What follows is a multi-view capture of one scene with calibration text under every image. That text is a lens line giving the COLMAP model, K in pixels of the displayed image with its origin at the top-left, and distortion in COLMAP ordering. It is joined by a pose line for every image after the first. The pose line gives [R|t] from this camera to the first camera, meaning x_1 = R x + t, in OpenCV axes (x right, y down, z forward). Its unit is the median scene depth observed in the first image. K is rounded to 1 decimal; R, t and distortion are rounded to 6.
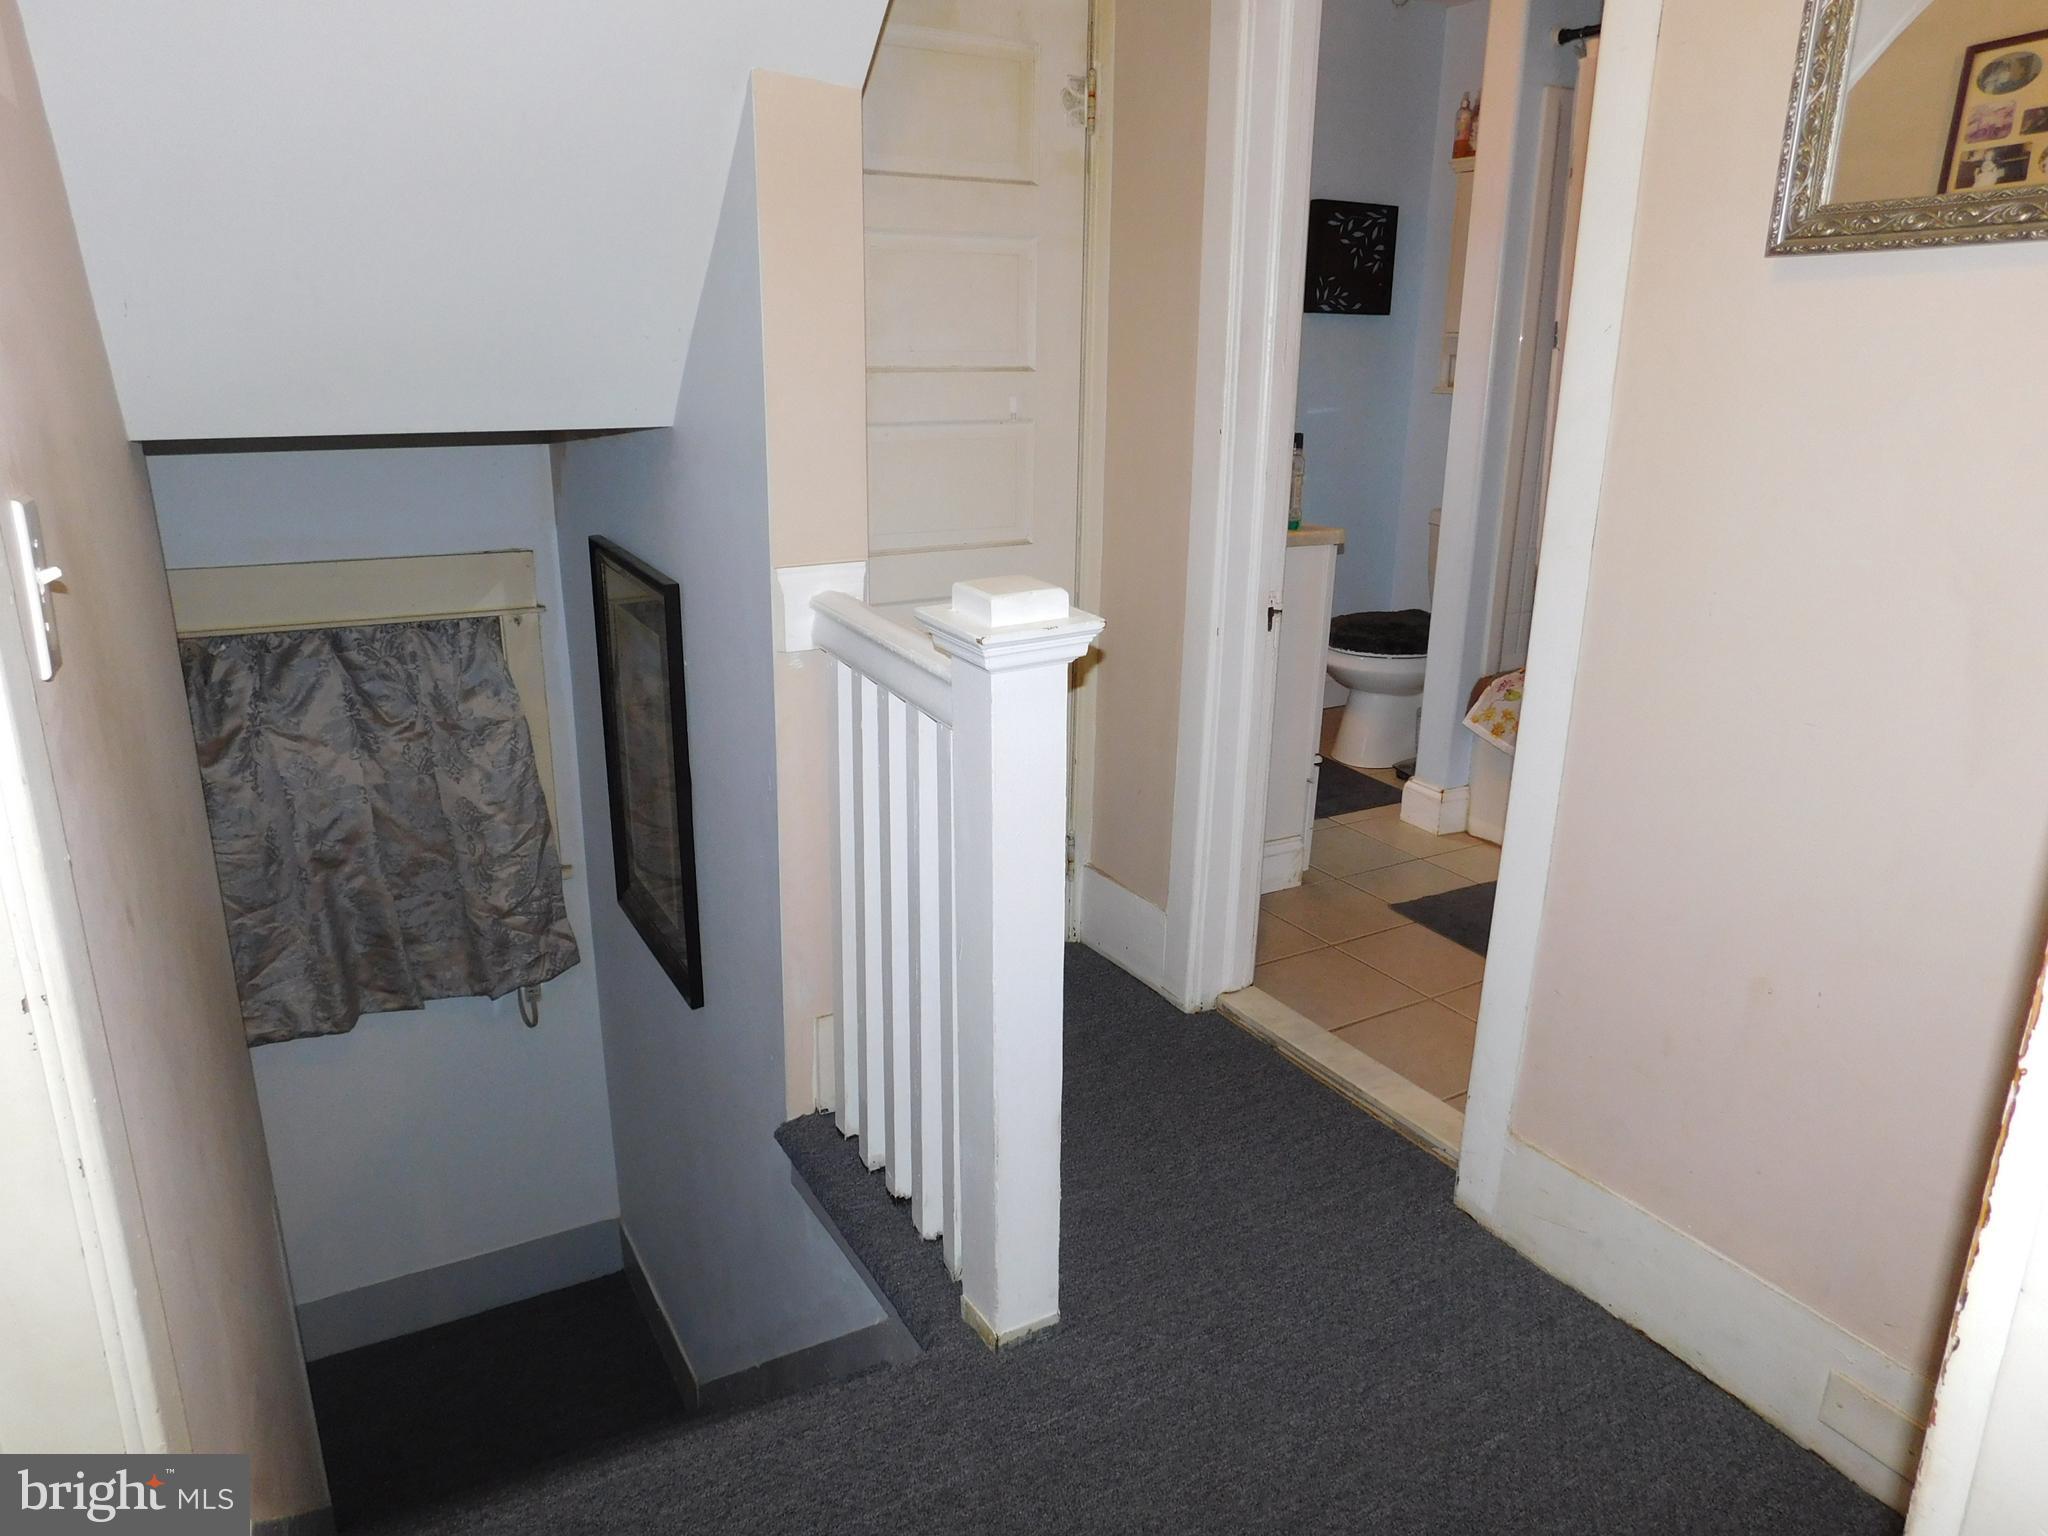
lens RADIAL K [[1343.5, 0, 1027.2], [0, 1343.5, 757.7], [0, 0, 1]] dist [-0.045961, 0.027766]
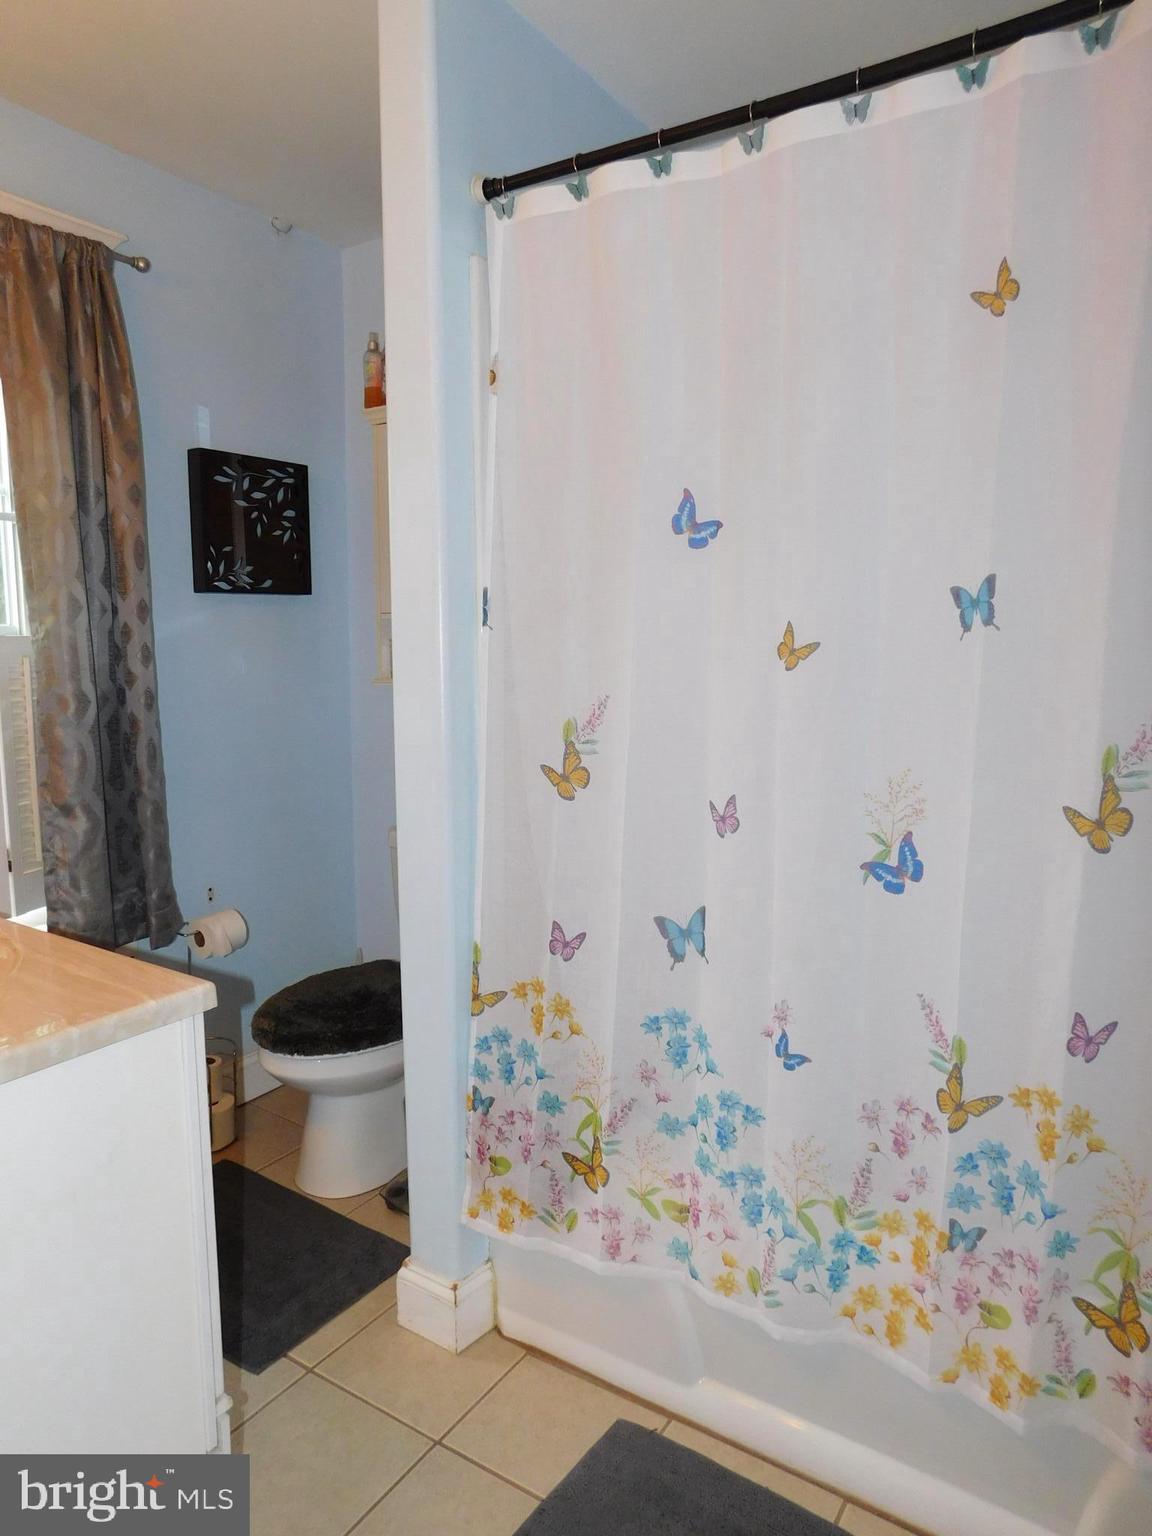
lens RADIAL K [[1007.6, 0, 573.8], [0, 1007.6, 768.0], [0, 0, 1]] dist [-0.045961, 0.027766]
pose [[0.895875, -0.076179, 0.437727, 0.145287], [0.147151, 0.980463, -0.130535, -0.131213], [-0.419231, 0.181355, 0.889582, 0.427399]]
